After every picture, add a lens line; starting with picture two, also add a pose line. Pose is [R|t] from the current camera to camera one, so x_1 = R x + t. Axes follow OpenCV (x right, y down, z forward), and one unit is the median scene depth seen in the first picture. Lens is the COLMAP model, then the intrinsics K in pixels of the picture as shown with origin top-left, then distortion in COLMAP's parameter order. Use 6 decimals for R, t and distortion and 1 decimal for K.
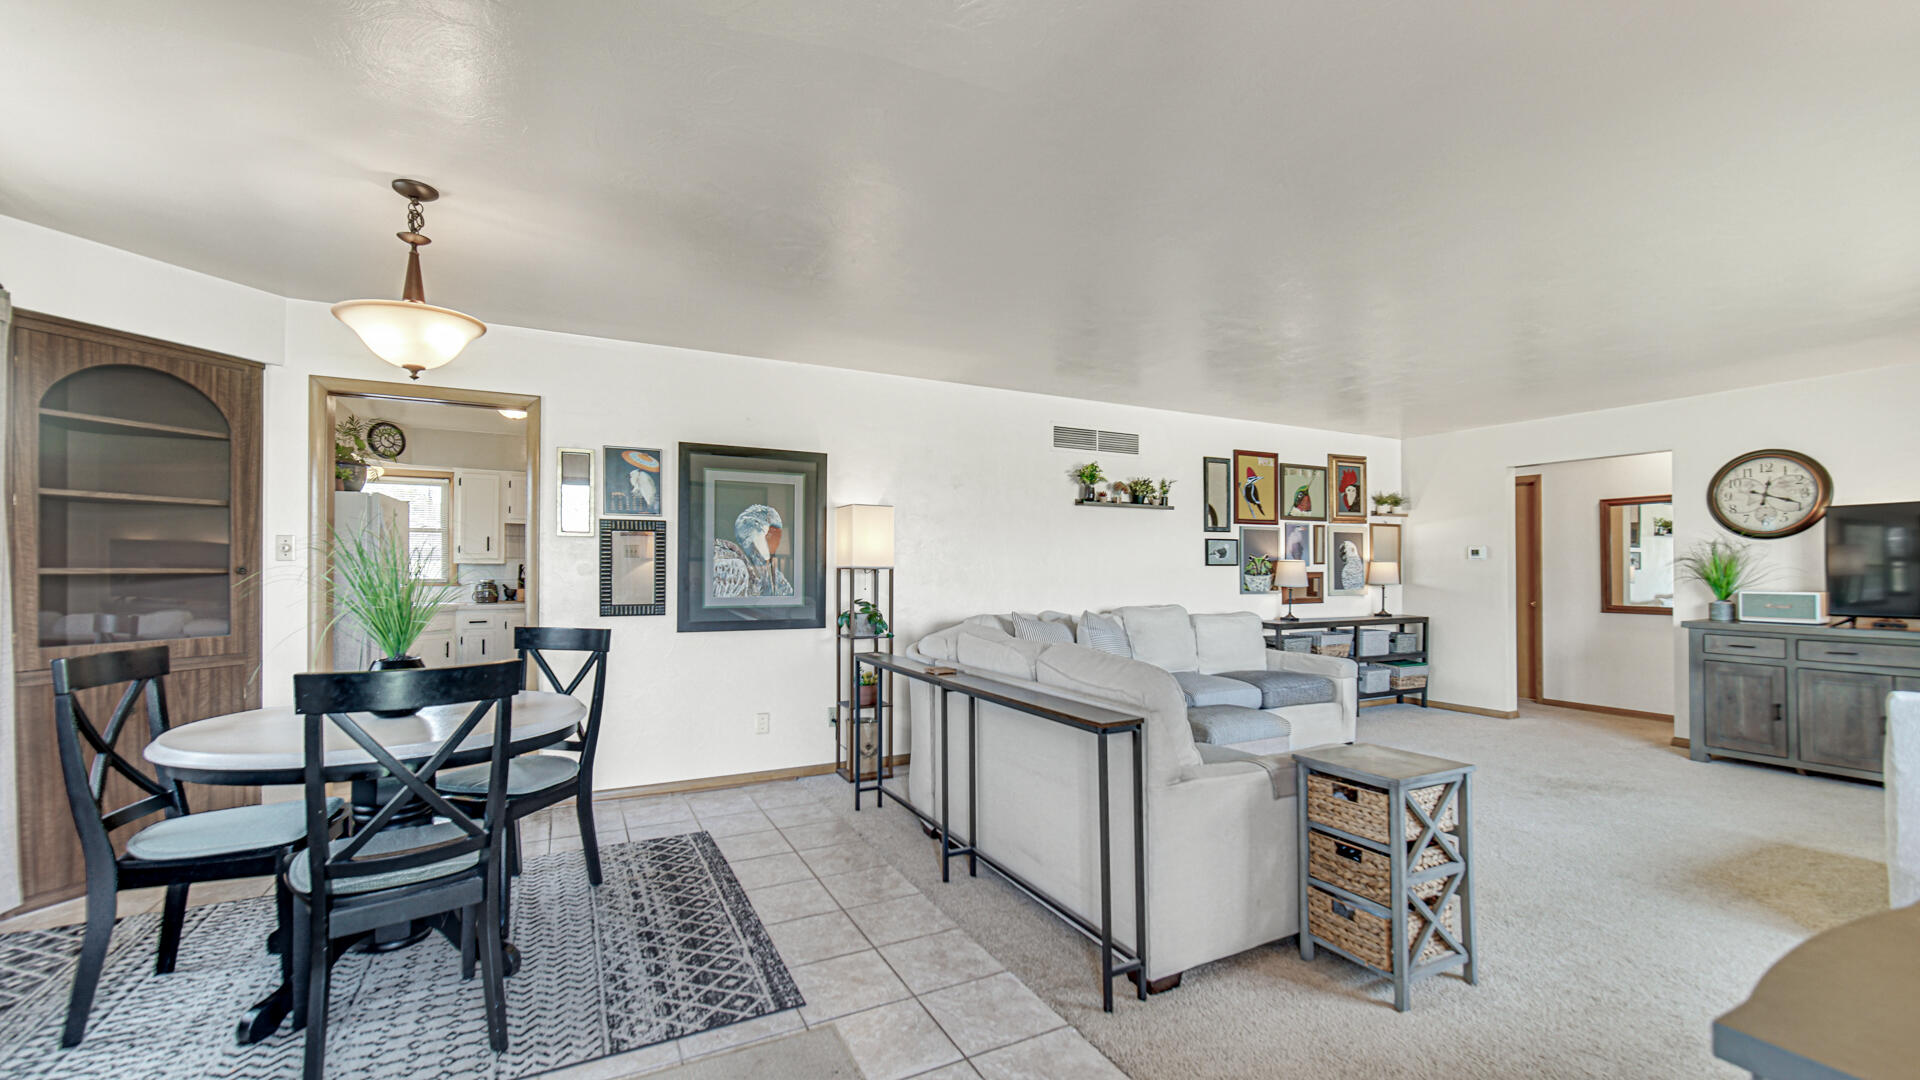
lens RADIAL K [[760.7, 0, 957.4], [0, 760.7, 548.1], [0, 0, 1]] dist [0.001586, 0.000246]
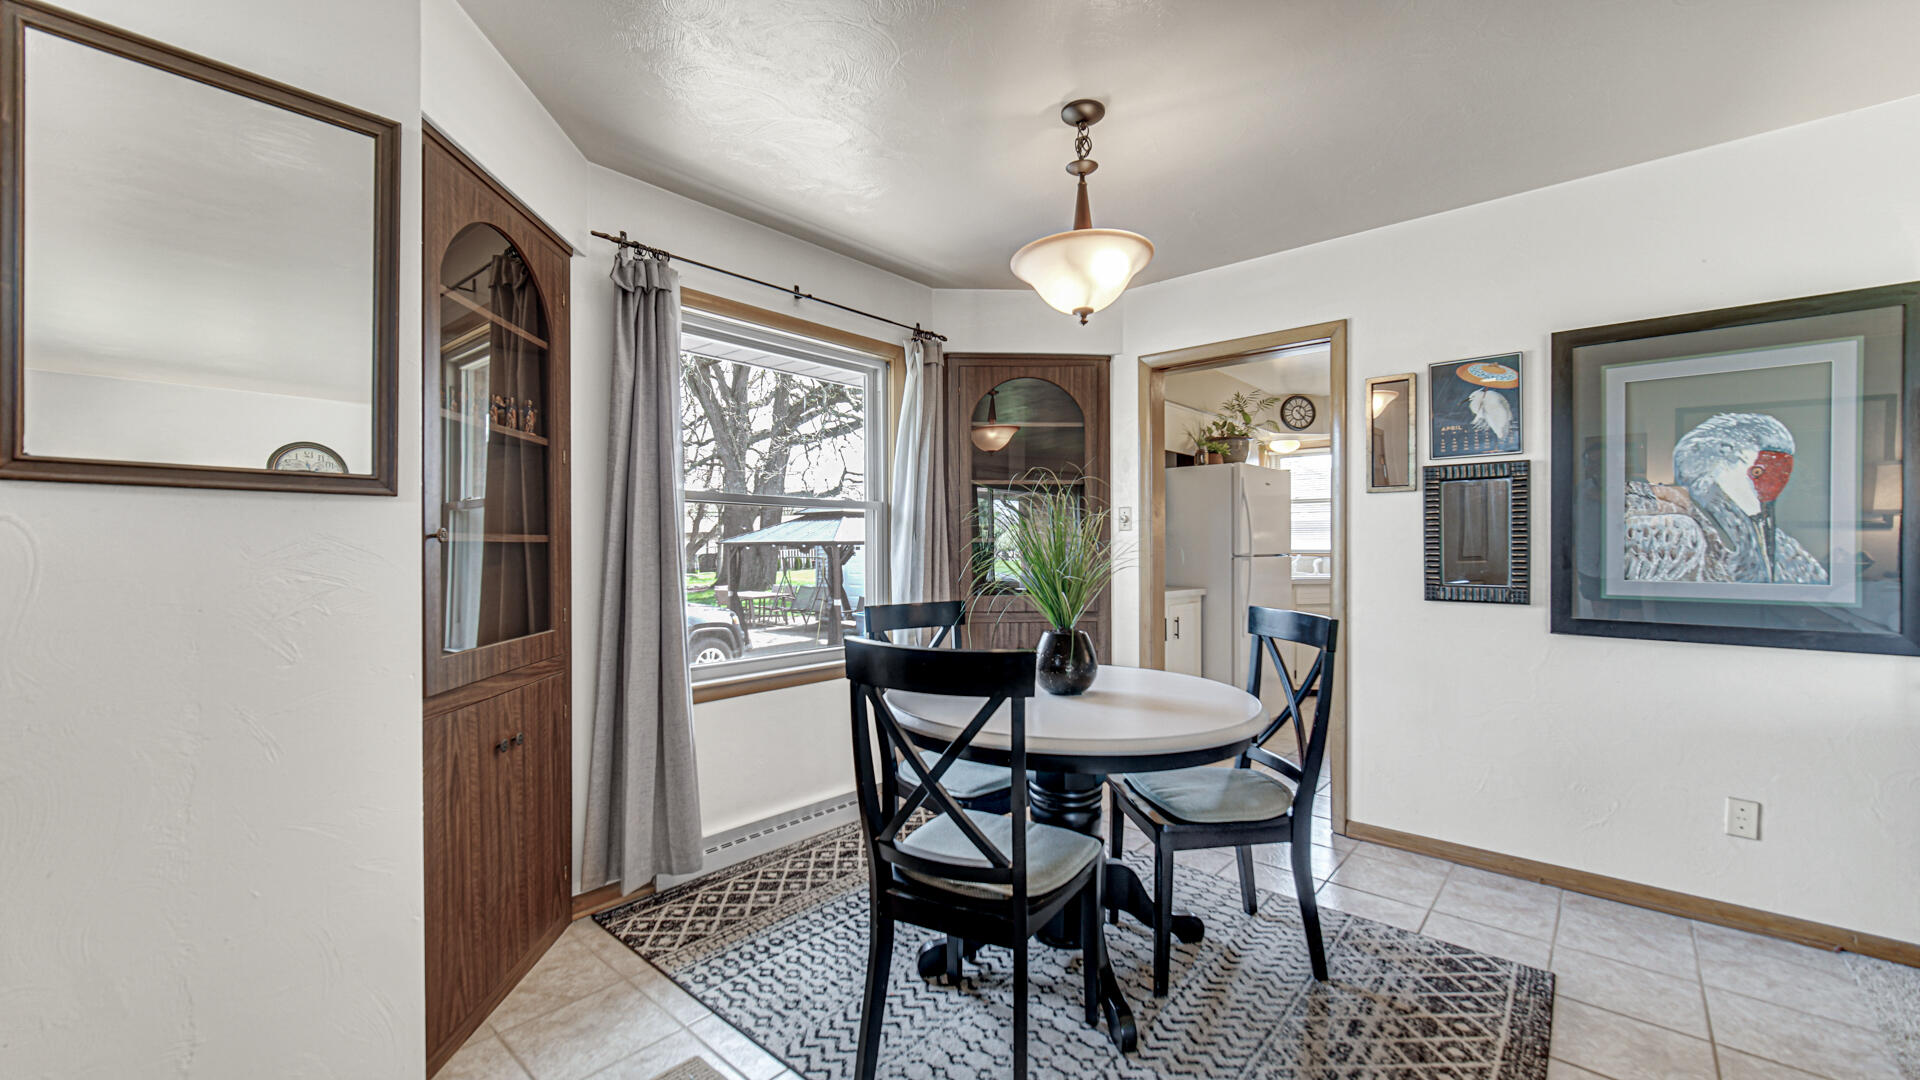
lens RADIAL K [[760.7, 0, 957.4], [0, 760.7, 548.1], [0, 0, 1]] dist [0.001586, 0.000246]
pose [[0.370636, 0.002702, -0.928774, 0.032305], [0.030688, 0.999414, 0.015154, 0.011545], [0.928271, -0.034118, 0.370336, 0.241982]]
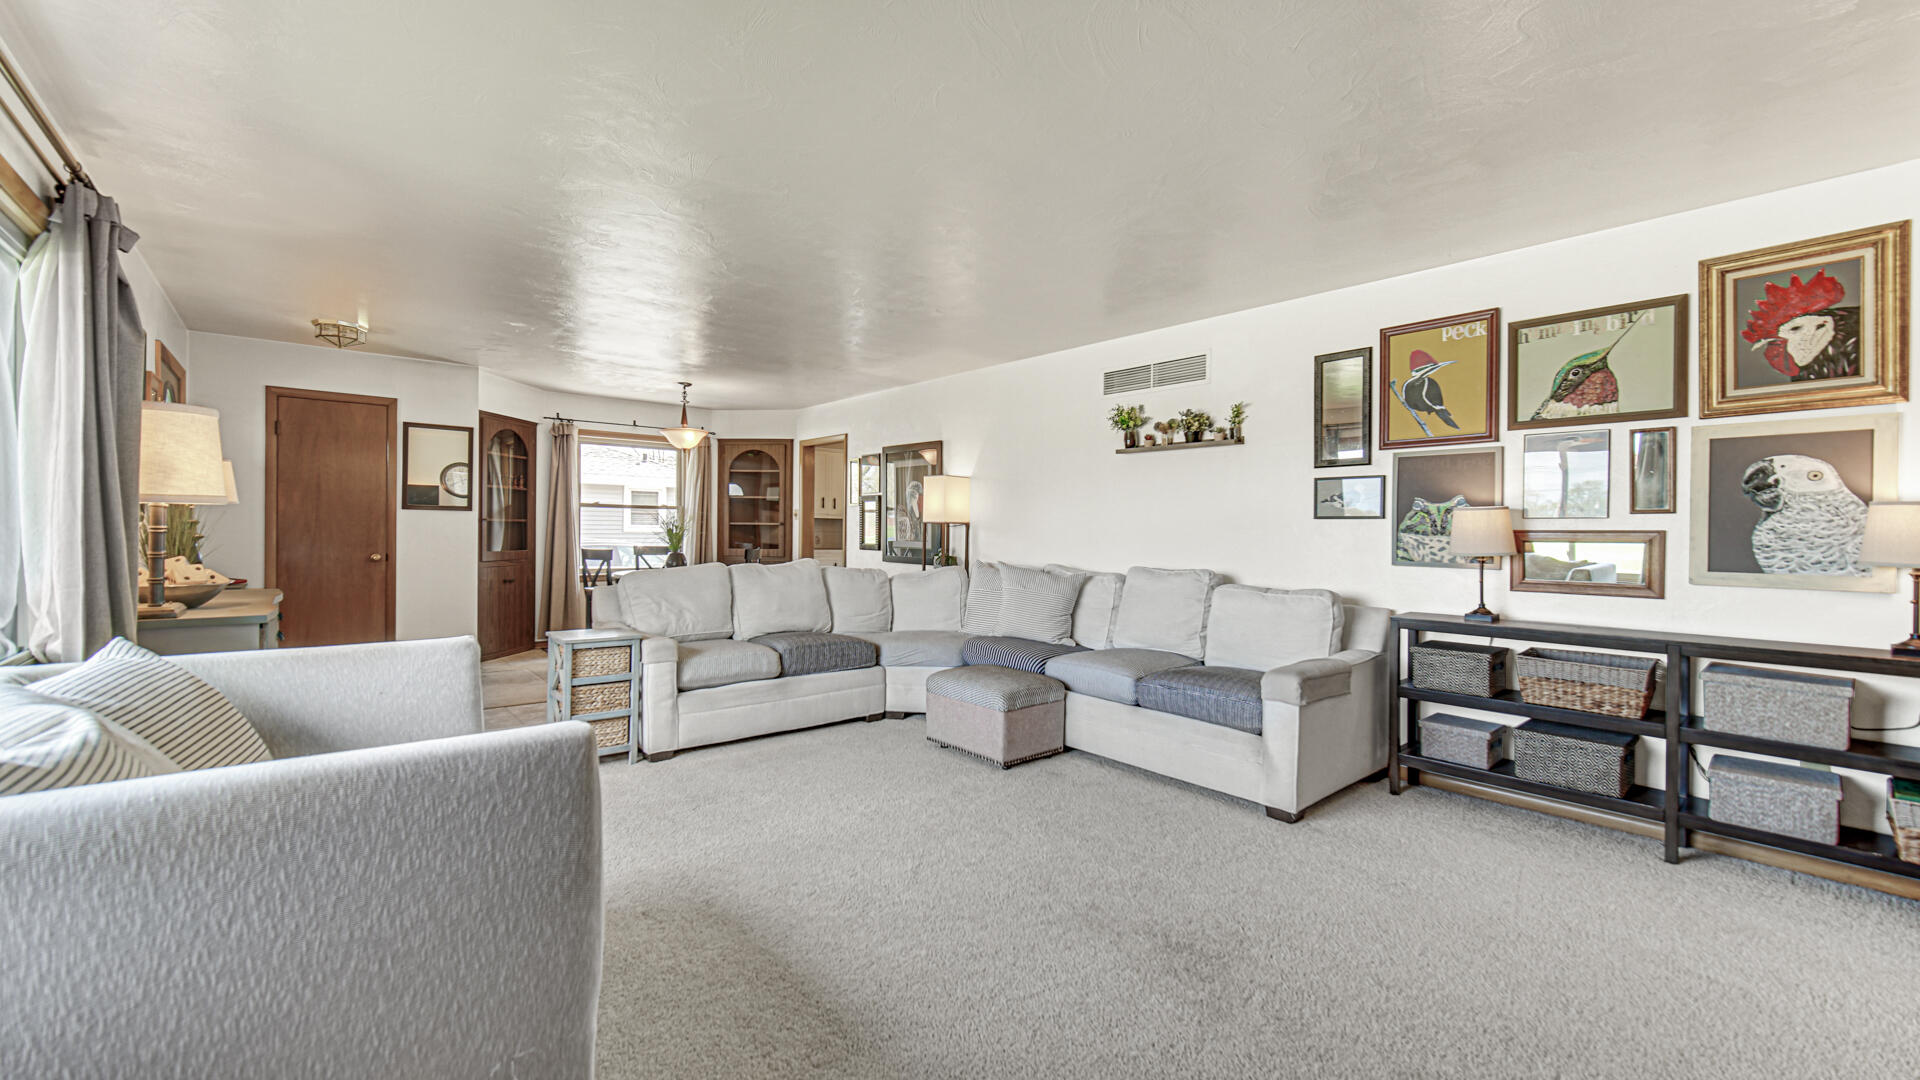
lens RADIAL K [[765.5, 0, 967.7], [0, 765.5, 533.2], [0, 0, 1]] dist [-0.009785, -0.000100]
pose [[0.242592, 0.007261, -0.970101, 1.042423], [0.020499, 0.999710, 0.012609, 0.024027], [0.969912, -0.022945, 0.242373, 0.619462]]
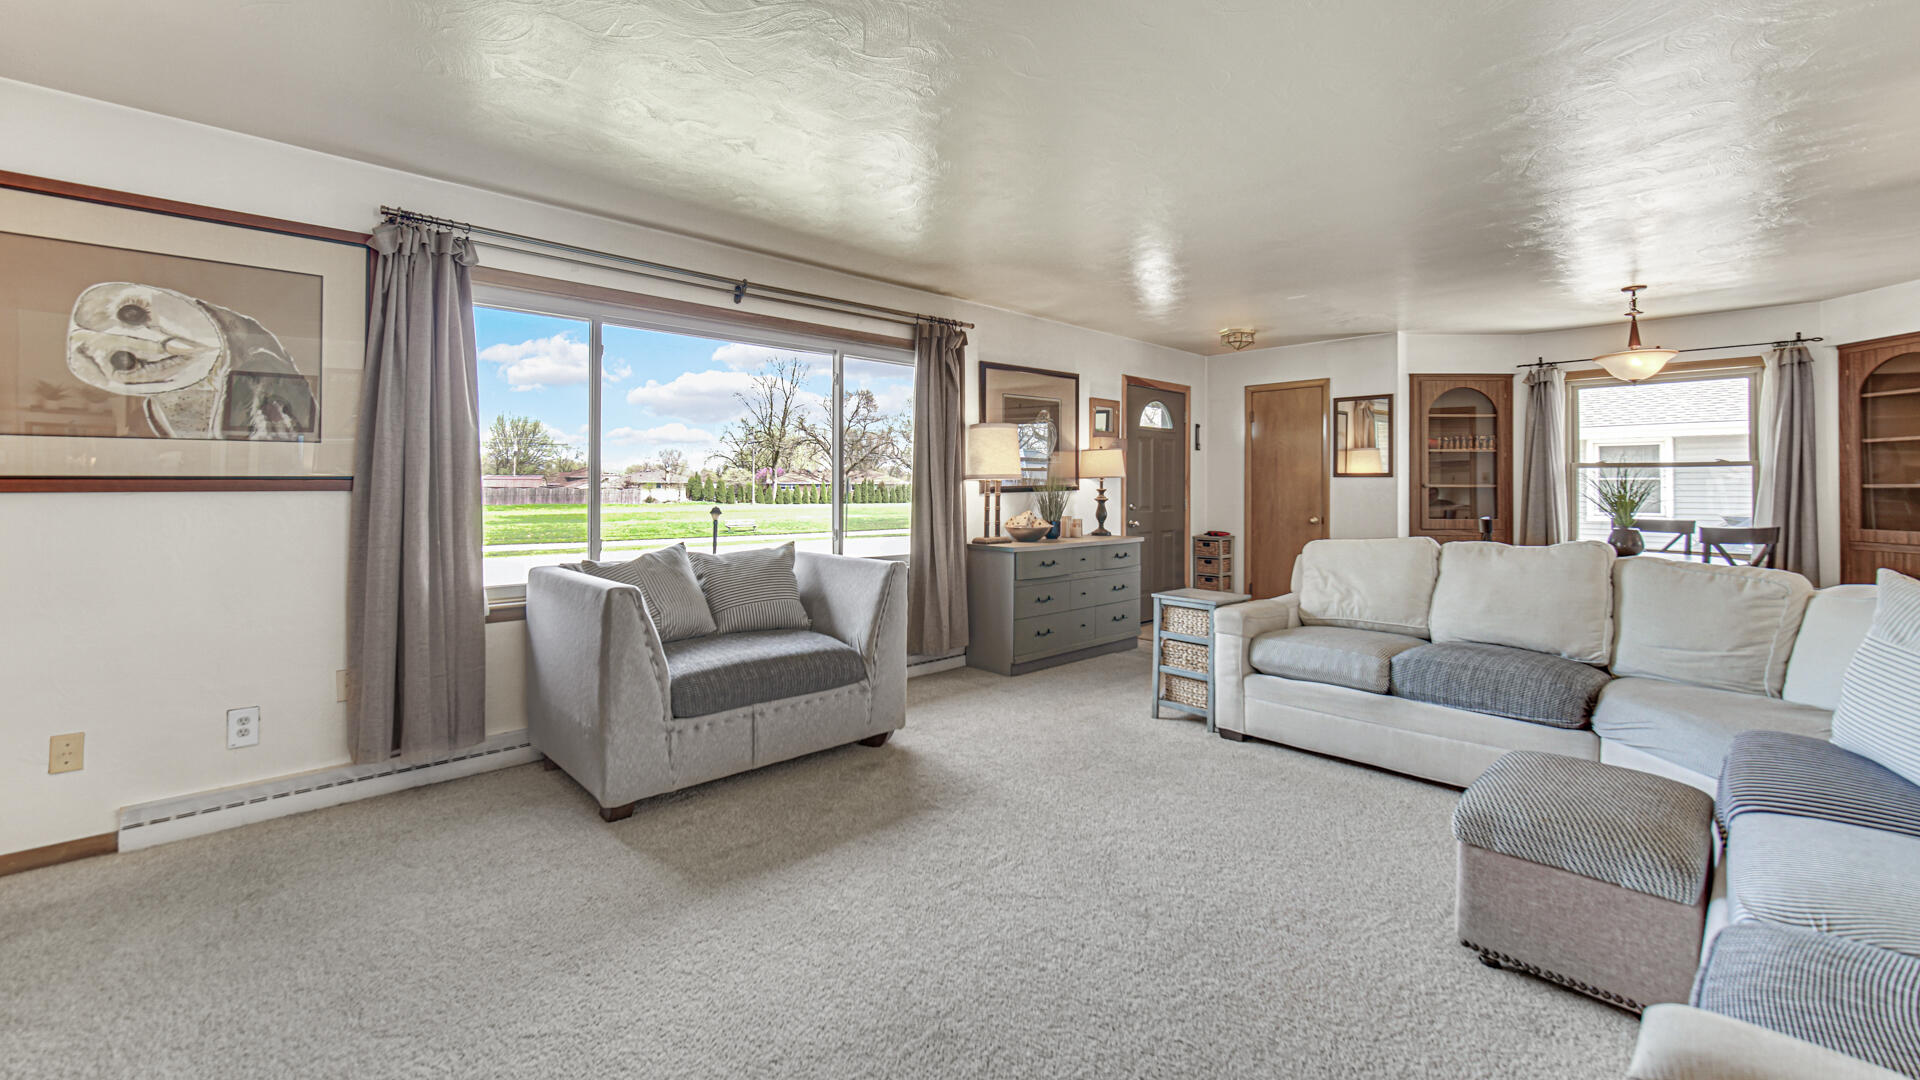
lens RADIAL K [[784.2, 0, 955.0], [0, 784.2, 475.6], [0, 0, 1]] dist [-0.001572, -0.000136]
pose [[-0.958566, -0.008343, -0.284748, 0.702770], [0.005388, 0.998861, -0.047404, 0.039671], [0.284819, -0.046974, -0.957430, 1.127680]]
